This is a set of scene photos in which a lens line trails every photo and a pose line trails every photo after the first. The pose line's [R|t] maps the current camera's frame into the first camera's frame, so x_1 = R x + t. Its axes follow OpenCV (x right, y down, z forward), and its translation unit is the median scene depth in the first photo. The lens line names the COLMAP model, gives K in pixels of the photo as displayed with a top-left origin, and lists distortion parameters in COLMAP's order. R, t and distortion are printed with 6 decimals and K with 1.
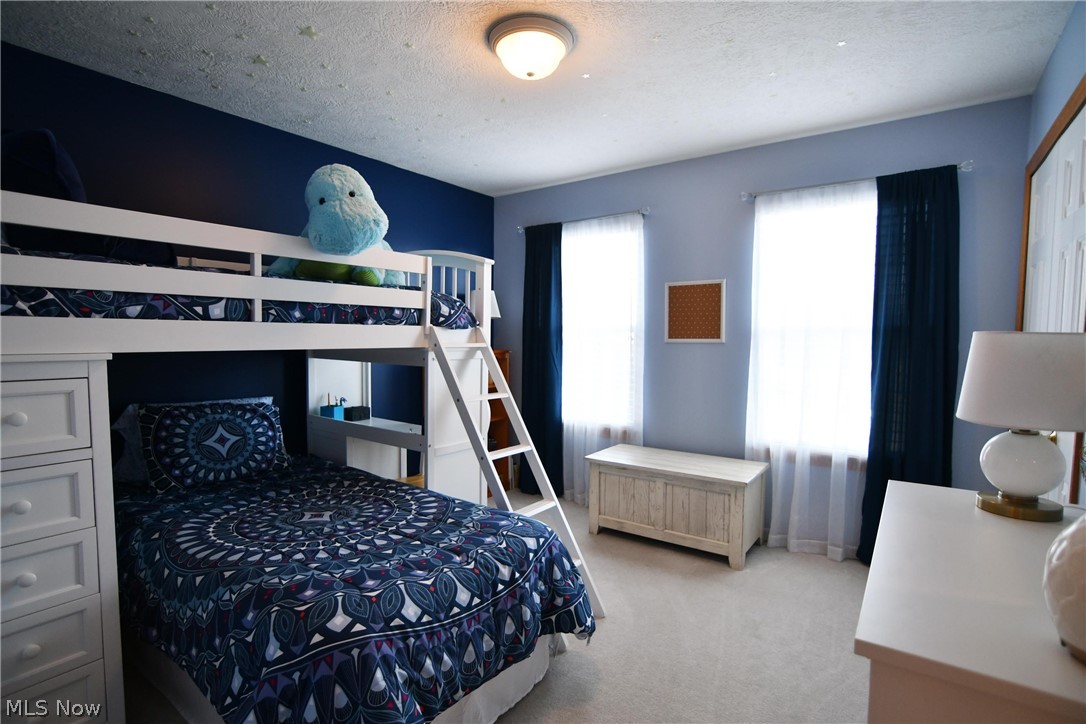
lens RADIAL K [[531.2, 0, 540.5], [0, 531.2, 365.2], [0, 0, 1]] dist [-0.027003, 0.007133]
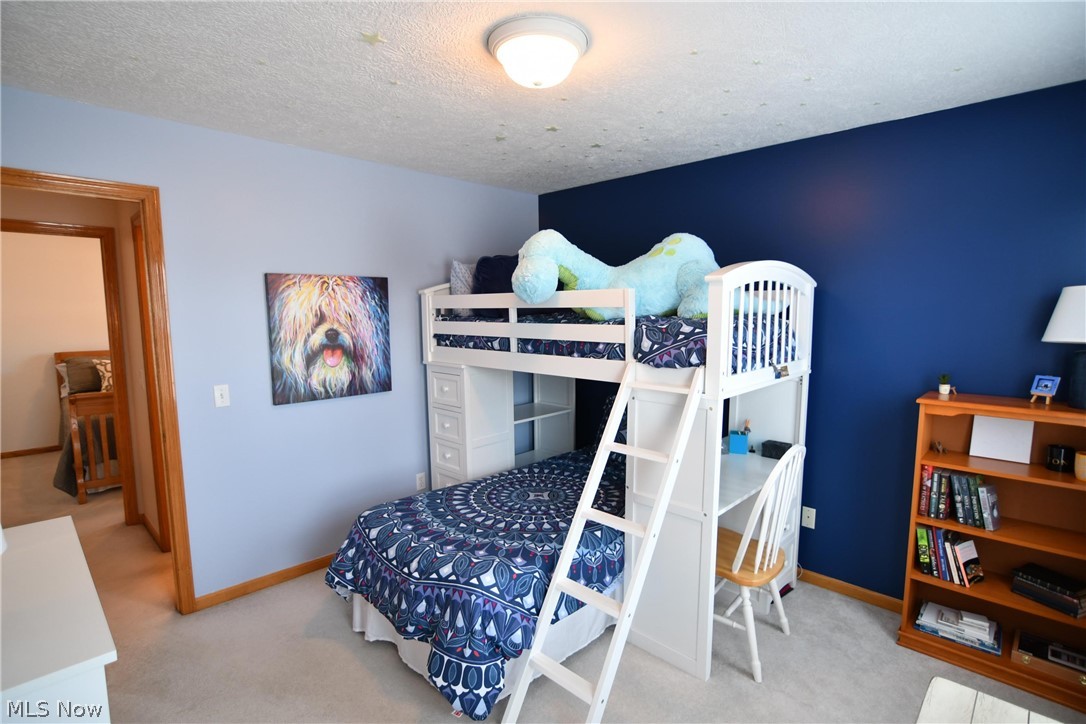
lens RADIAL K [[531.2, 0, 542.2], [0, 531.2, 365.1], [0, 0, 1]] dist [-0.027003, 0.007133]
pose [[-0.156609, 0.098228, -0.982764, 0.850634], [-0.047838, 0.993120, 0.106886, -0.186828], [0.986501, 0.063753, -0.150833, 1.149283]]
